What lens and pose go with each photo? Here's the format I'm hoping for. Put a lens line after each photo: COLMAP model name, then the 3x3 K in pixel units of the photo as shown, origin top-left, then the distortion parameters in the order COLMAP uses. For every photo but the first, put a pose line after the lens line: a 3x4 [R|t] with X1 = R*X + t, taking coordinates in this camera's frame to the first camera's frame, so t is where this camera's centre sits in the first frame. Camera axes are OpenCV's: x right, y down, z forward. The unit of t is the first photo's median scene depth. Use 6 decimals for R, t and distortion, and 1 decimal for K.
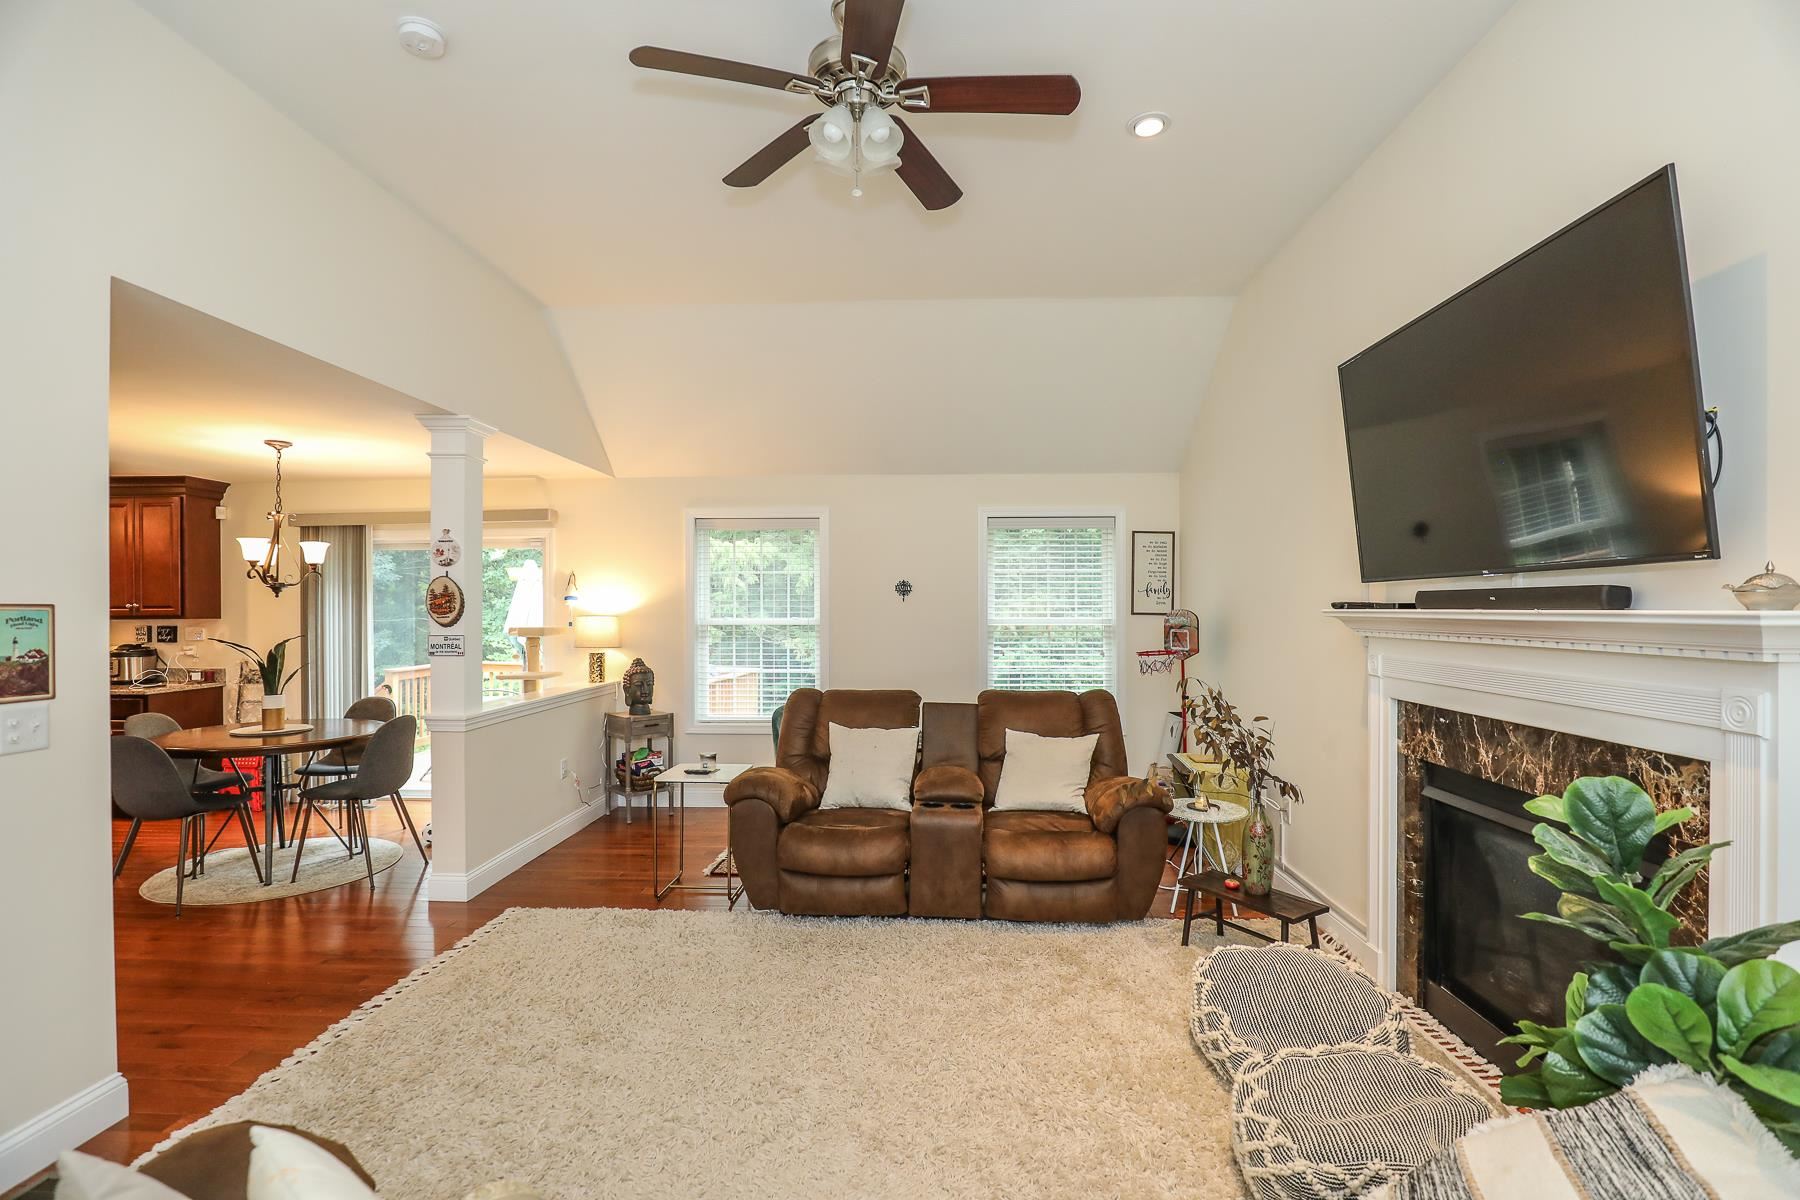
lens RADIAL K [[829.3, 0, 903.2], [0, 829.3, 607.5], [0, 0, 1]] dist [-0.037340, 0.008214]
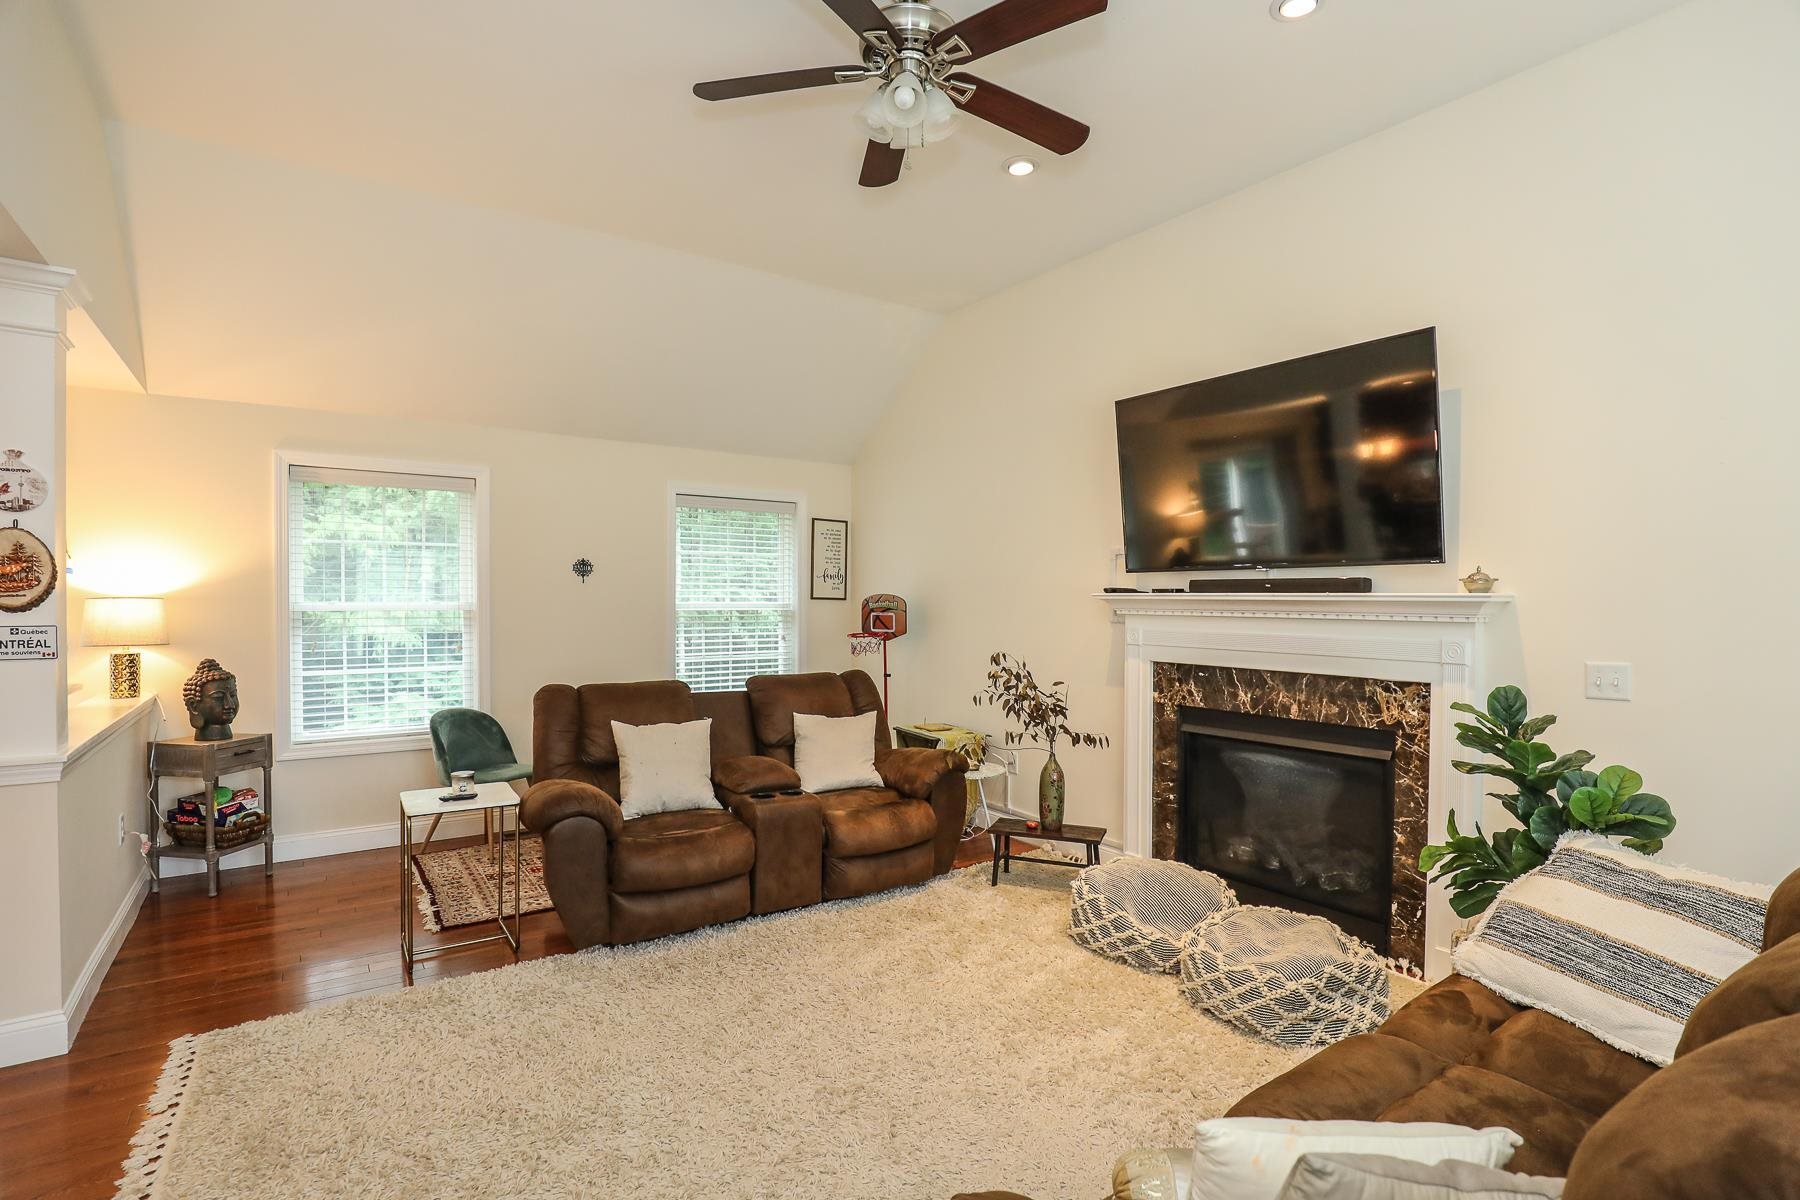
lens RADIAL K [[870.7, 0, 899.8], [0, 870.7, 606.0], [0, 0, 1]] dist [-0.027162, 0.000356]
pose [[0.789473, -0.000331, 0.613785, -0.515519], [-0.006651, 0.999937, 0.009094, 0.011125], [-0.613750, -0.011261, 0.789420, 0.131737]]
